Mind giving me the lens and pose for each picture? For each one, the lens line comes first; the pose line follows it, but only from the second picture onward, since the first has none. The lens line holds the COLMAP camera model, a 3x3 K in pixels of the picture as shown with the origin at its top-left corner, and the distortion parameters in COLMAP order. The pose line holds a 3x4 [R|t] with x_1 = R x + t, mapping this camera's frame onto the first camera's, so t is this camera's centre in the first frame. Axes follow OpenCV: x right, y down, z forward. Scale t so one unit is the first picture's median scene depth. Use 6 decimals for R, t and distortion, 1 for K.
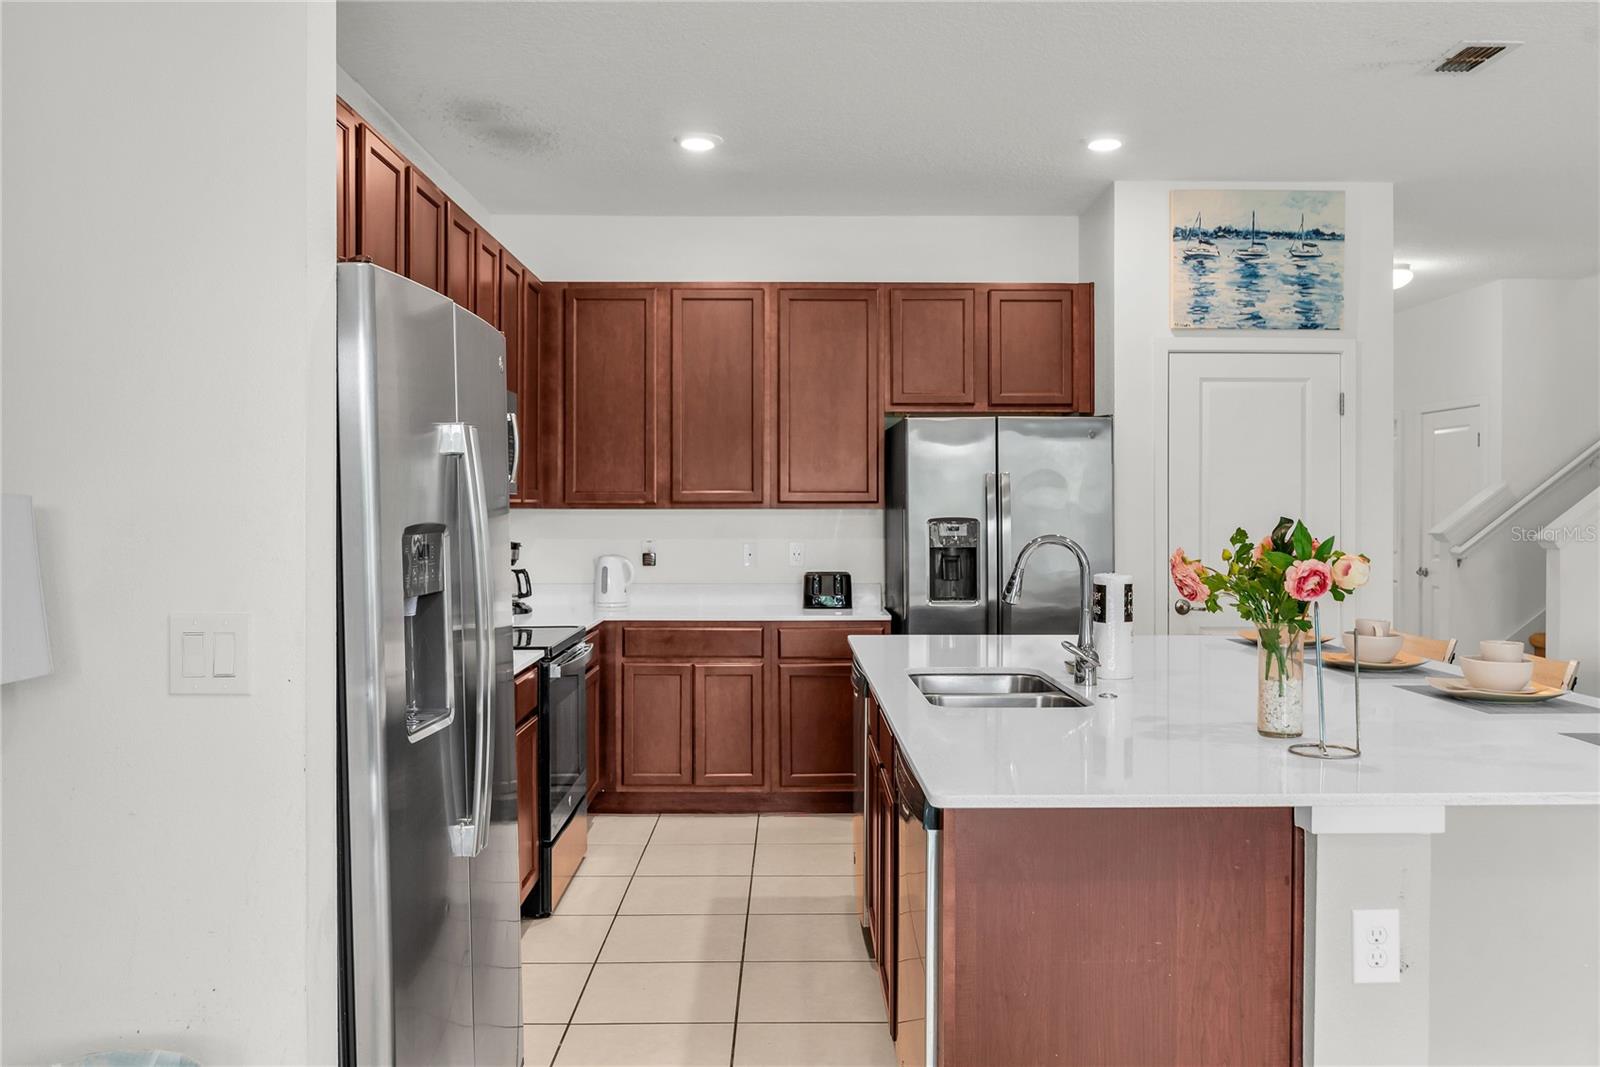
lens RADIAL K [[1239.6, 0, 796.9], [0, 1239.6, 515.7], [0, 0, 1]] dist [-0.015363, 0.004685]
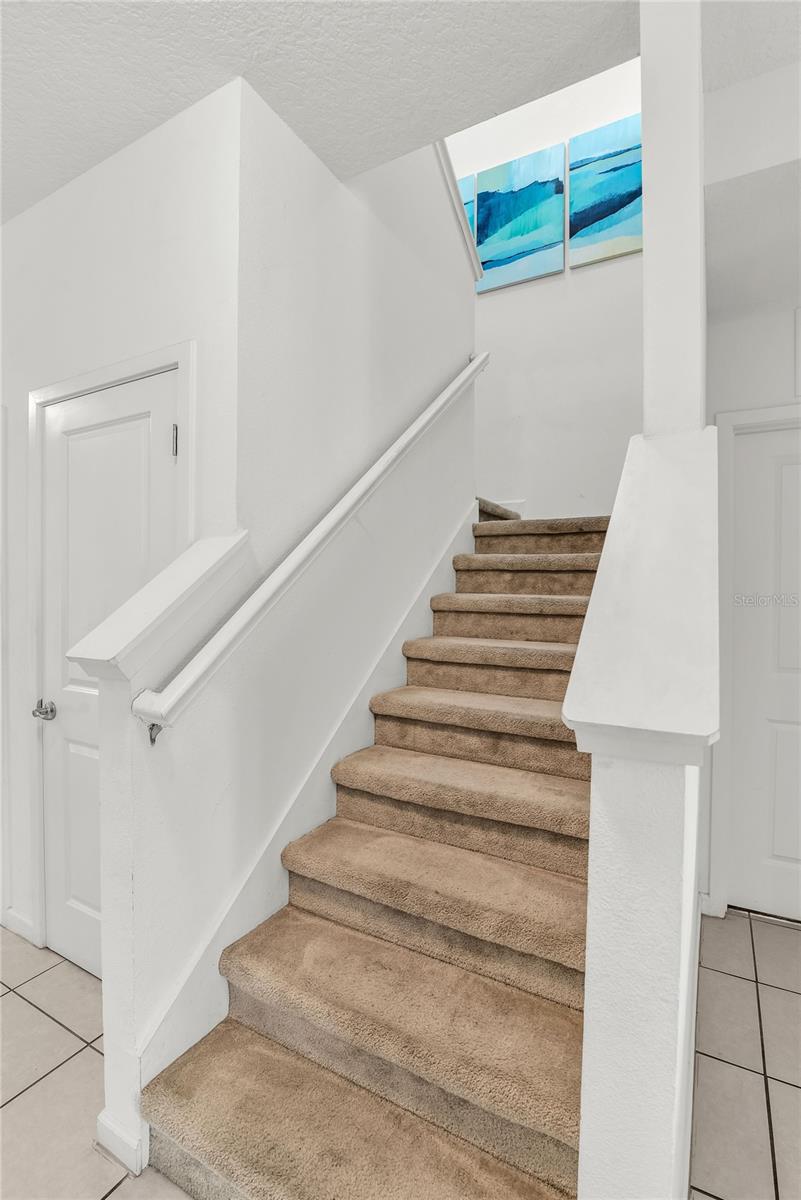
lens RADIAL K [[569.8, 0, 393.1], [0, 569.8, 599.4], [0, 0, 1]] dist [-0.022501, 0.001580]
pose [[0.507299, -0.015032, 0.861639, 0.604411], [0.002601, 0.999870, 0.015912, -0.007716], [-0.861766, -0.005831, 0.507272, 1.208409]]
